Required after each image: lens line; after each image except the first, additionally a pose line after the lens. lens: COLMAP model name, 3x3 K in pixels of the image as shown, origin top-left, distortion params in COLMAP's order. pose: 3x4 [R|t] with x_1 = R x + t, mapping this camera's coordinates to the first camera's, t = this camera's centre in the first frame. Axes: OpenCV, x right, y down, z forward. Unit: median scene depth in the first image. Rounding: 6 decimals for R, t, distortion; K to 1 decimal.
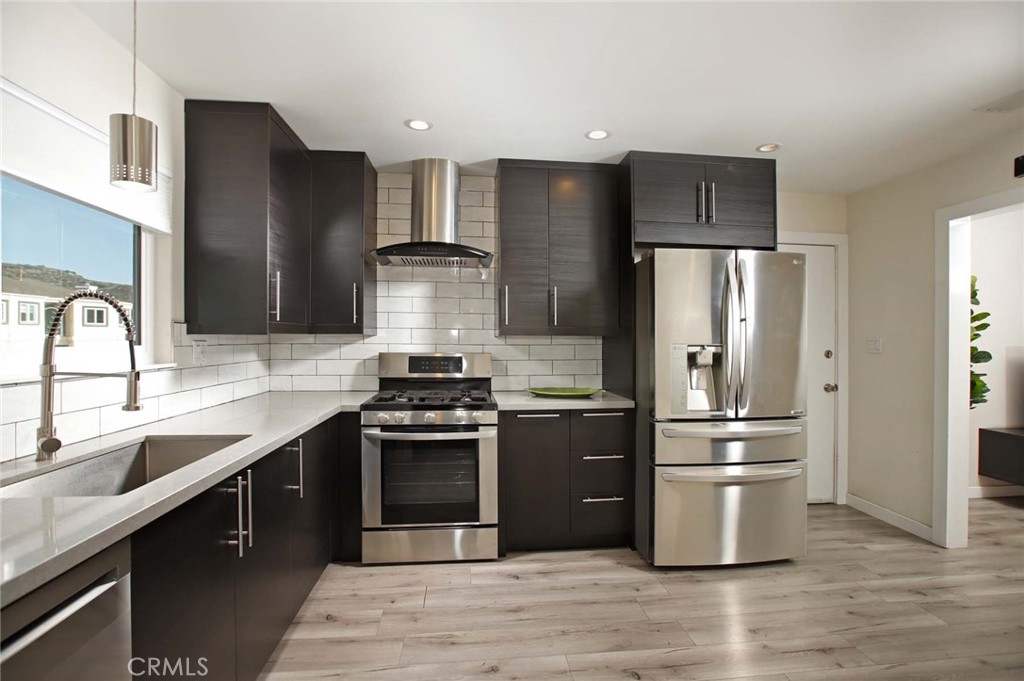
lens RADIAL K [[468.1, 0, 520.5], [0, 468.1, 337.5], [0, 0, 1]] dist [-0.028915, 0.000102]
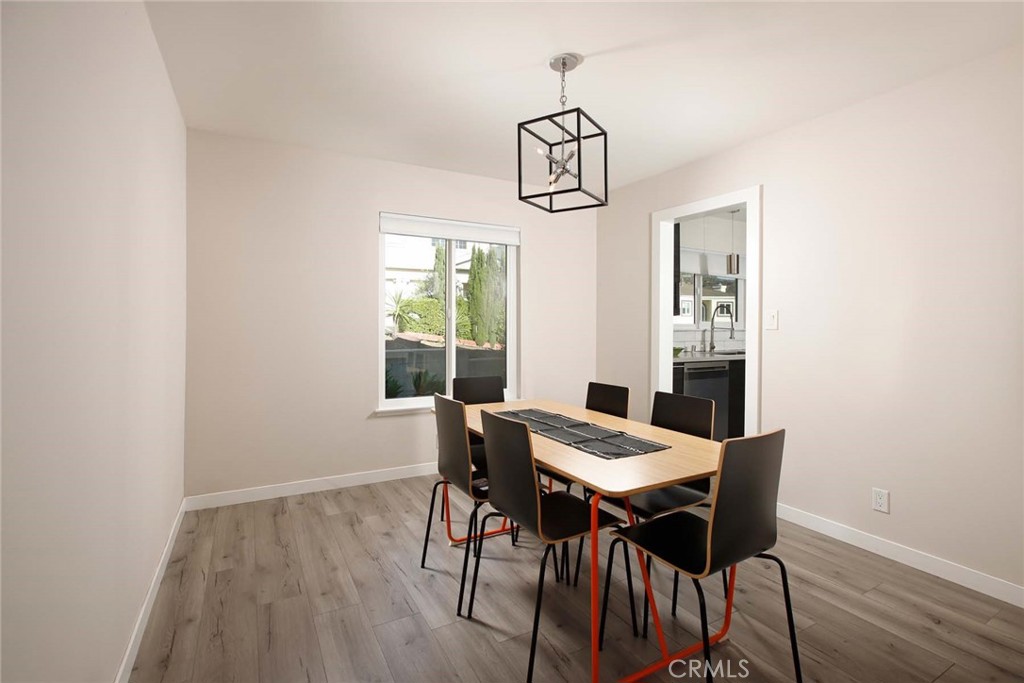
lens RADIAL K [[468.1, 0, 520.5], [0, 468.1, 338.5], [0, 0, 1]] dist [-0.028915, 0.000102]
pose [[0.396409, 0.027099, -0.917674, 1.754425], [-0.003170, 0.999599, 0.028148, 0.055533], [0.918068, -0.008249, 0.396336, -1.866227]]
